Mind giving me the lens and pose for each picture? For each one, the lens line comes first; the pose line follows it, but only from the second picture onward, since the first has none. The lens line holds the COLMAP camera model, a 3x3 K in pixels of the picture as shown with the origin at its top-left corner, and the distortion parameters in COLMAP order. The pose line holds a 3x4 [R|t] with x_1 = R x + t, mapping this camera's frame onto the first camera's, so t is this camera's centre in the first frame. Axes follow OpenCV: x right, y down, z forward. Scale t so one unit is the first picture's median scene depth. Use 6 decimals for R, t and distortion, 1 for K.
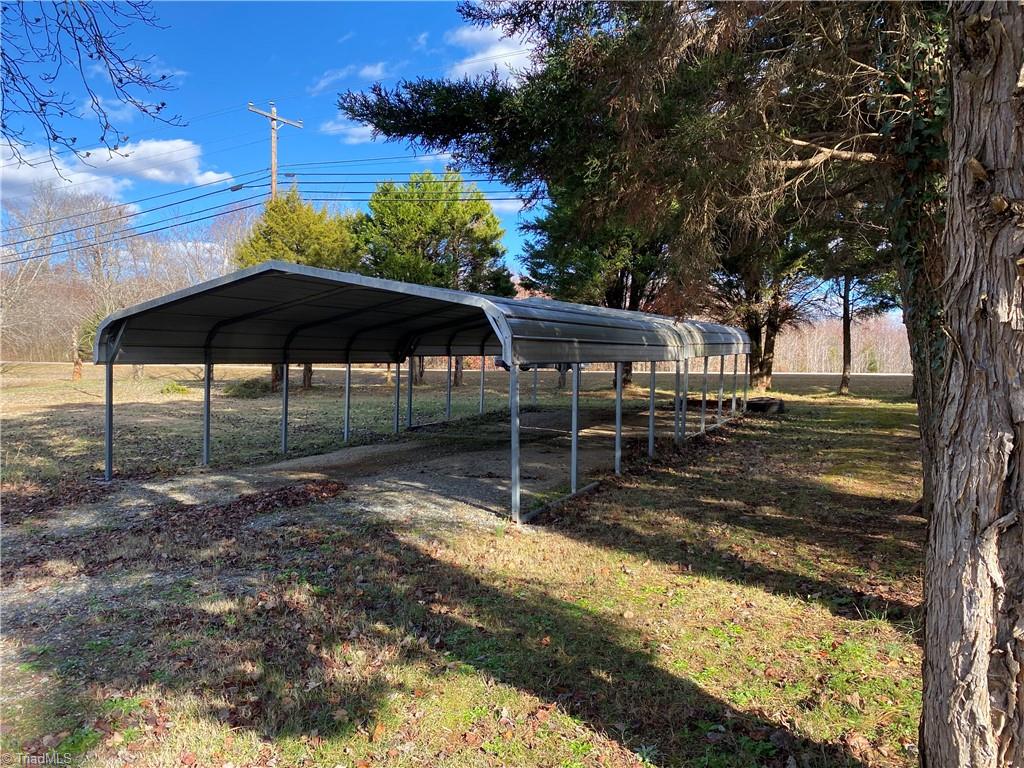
lens RADIAL K [[817.4, 0, 512.0], [0, 817.4, 384.0], [0, 0, 1]] dist [0.018955, -0.007825]
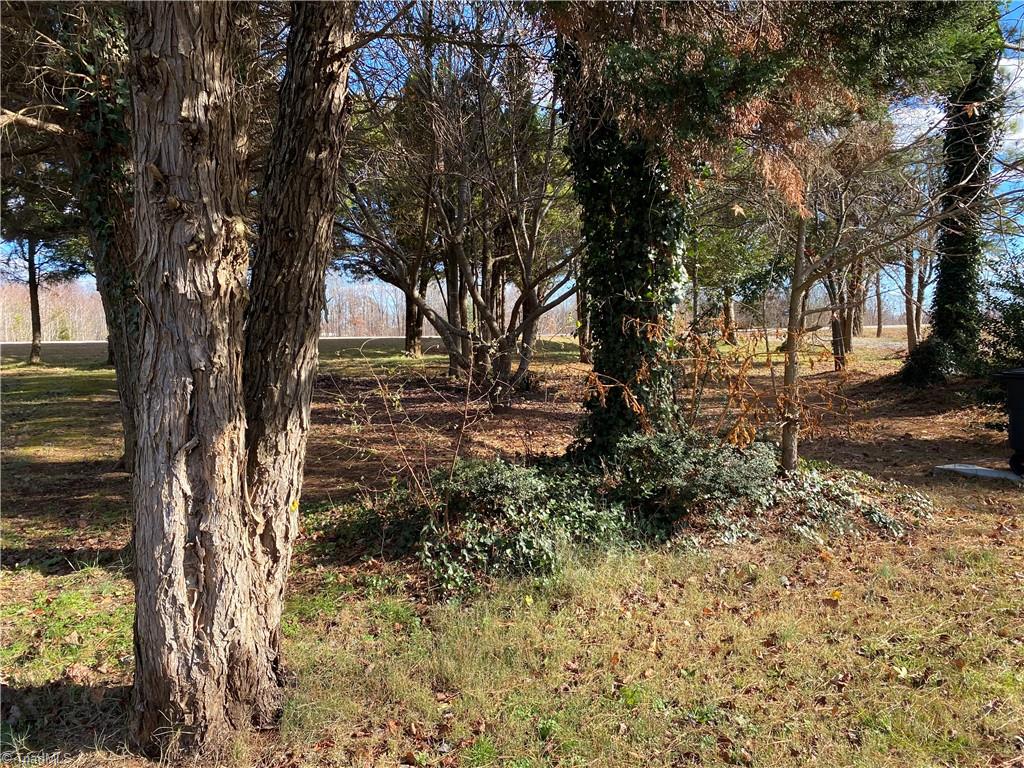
lens RADIAL K [[817.4, 0, 512.0], [0, 817.4, 384.0], [0, 0, 1]] dist [0.018955, -0.007825]
pose [[0.611624, -0.059469, 0.788910, -0.054963], [0.028239, 0.998176, 0.053351, 0.006309], [-0.790644, -0.010353, 0.612188, -0.100028]]
